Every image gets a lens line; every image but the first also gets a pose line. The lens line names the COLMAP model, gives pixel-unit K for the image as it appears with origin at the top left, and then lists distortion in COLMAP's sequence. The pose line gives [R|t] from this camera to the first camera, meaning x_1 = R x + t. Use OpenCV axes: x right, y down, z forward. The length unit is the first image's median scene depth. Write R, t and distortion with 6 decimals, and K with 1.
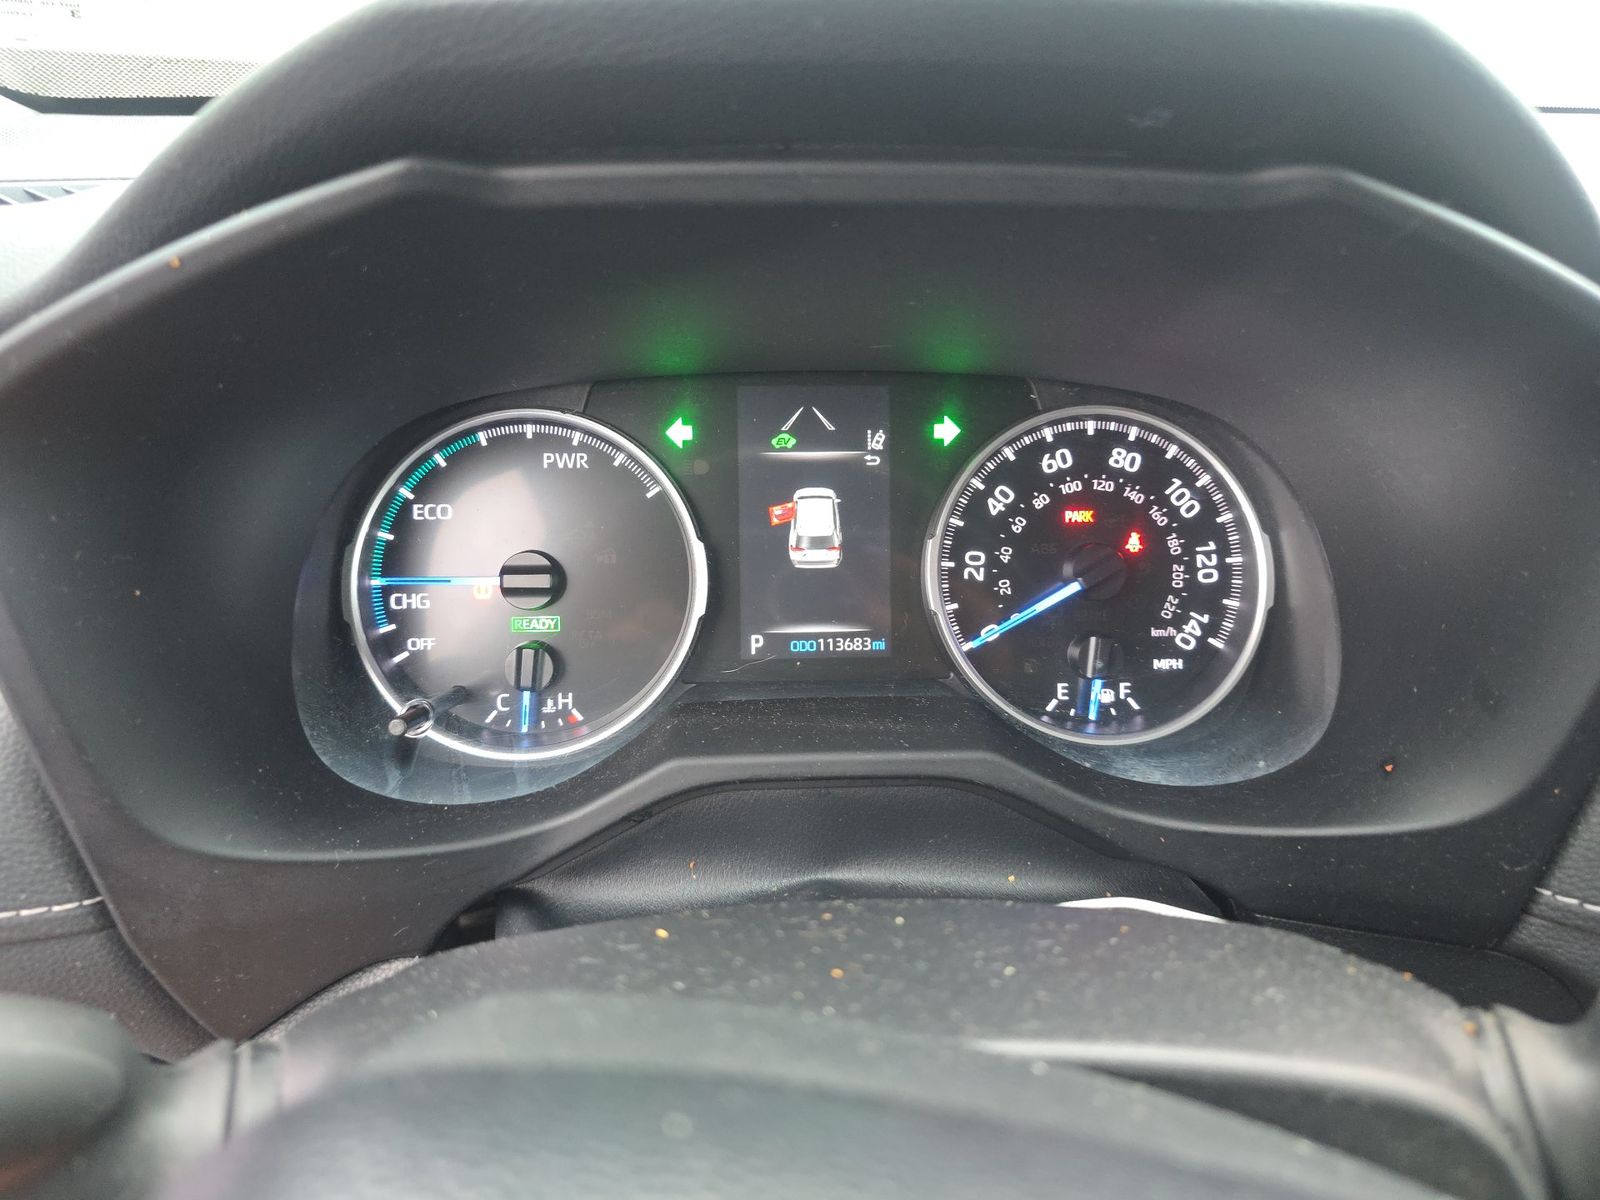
lens RADIAL K [[1089.5, 0, 812.2], [0, 1089.5, 590.6], [0, 0, 1]] dist [0.045027, -0.051896]
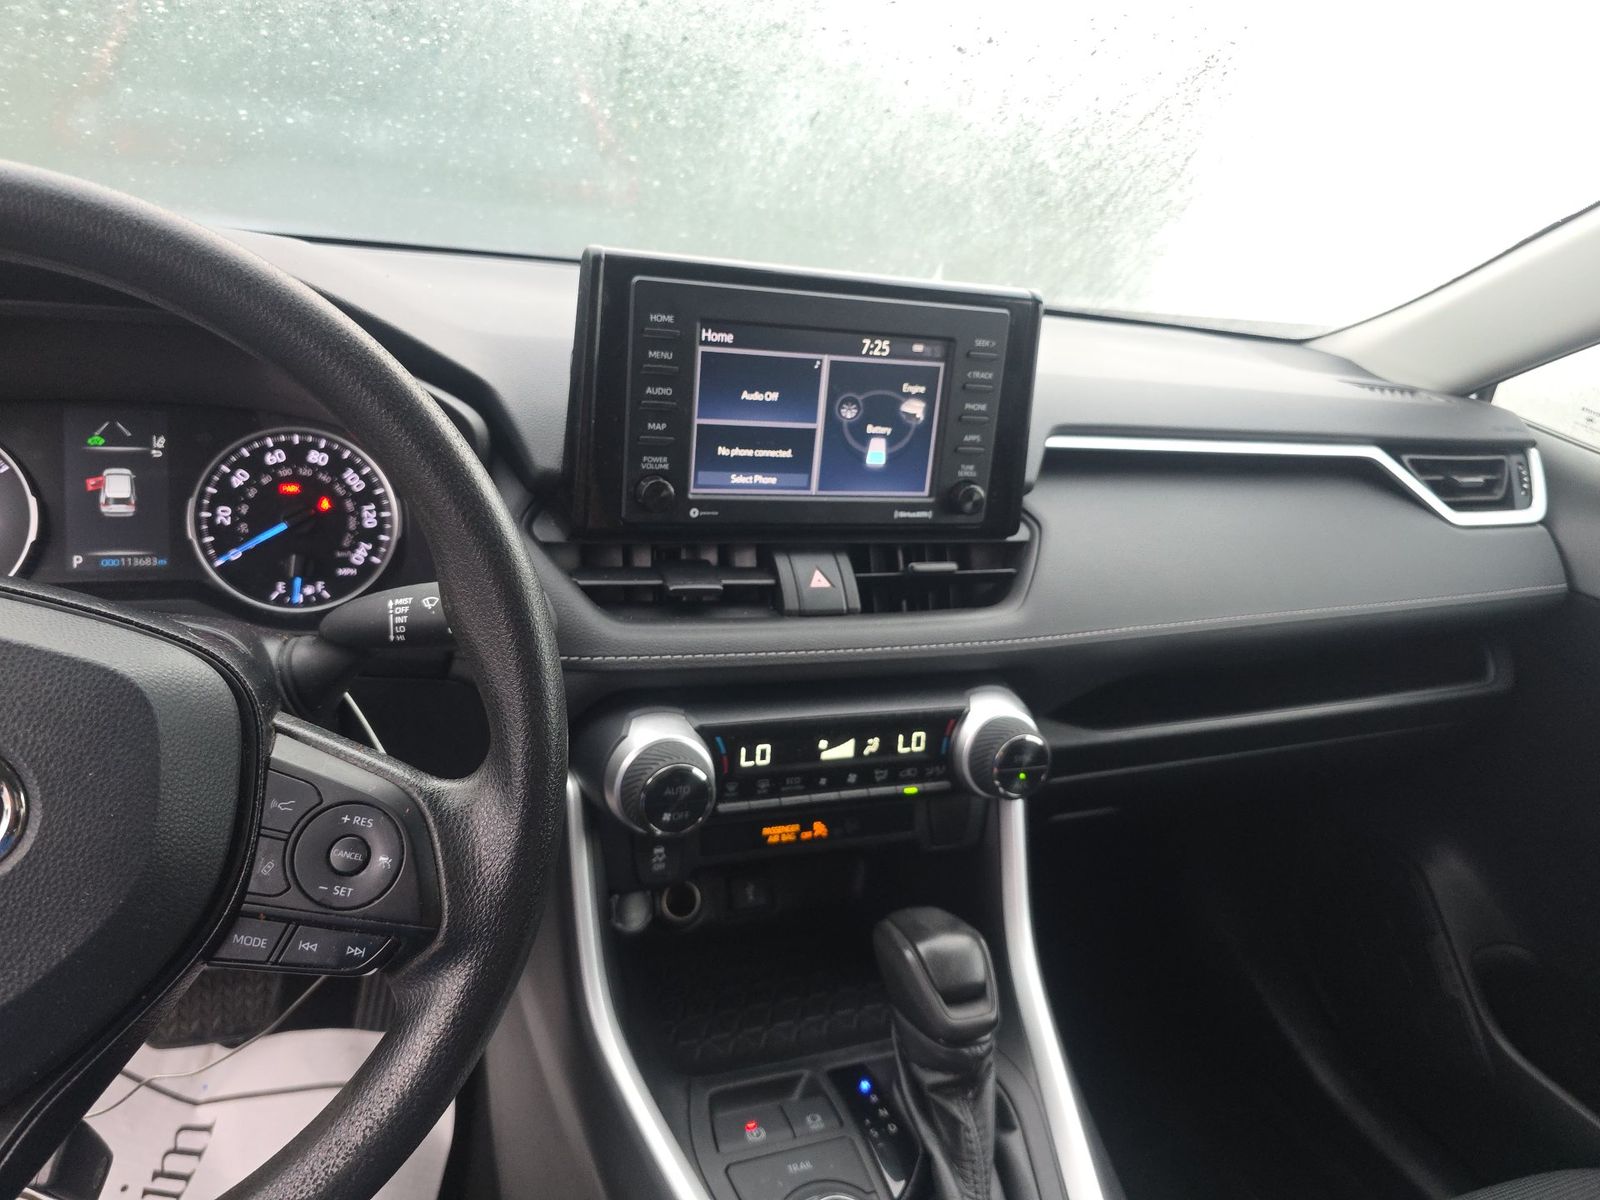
lens RADIAL K [[1089.5, 0, 796.3], [0, 1089.5, 588.5], [0, 0, 1]] dist [0.045027, -0.051896]
pose [[0.952628, -0.013299, 0.303847, 0.483738], [0.034059, 0.997424, -0.063126, 0.233939], [-0.302224, 0.070485, 0.950627, -0.928124]]
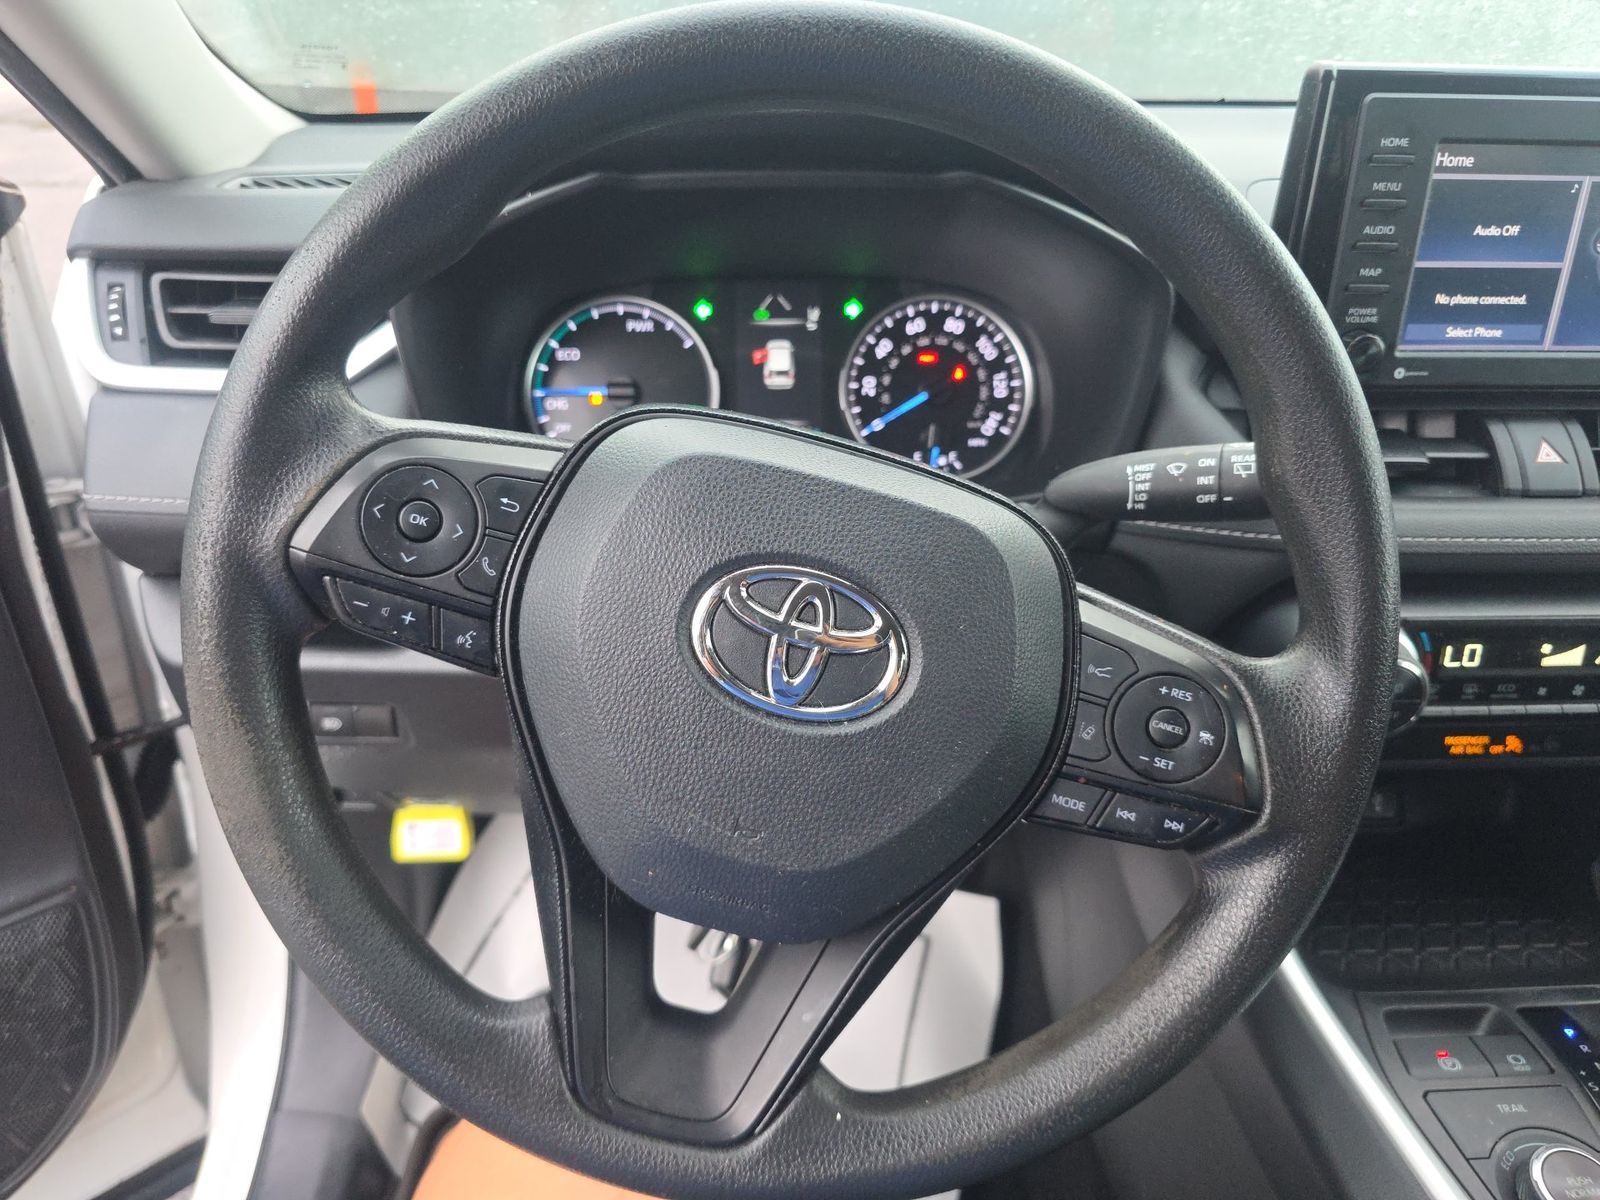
lens RADIAL K [[1089.5, 0, 785.8], [0, 1089.5, 599.6], [0, 0, 1]] dist [0.045027, -0.051896]
pose [[0.999320, 0.006639, -0.036271, 0.080679], [-0.005009, 0.998981, 0.044845, 0.245733], [0.036532, -0.044633, 0.998335, -0.800465]]
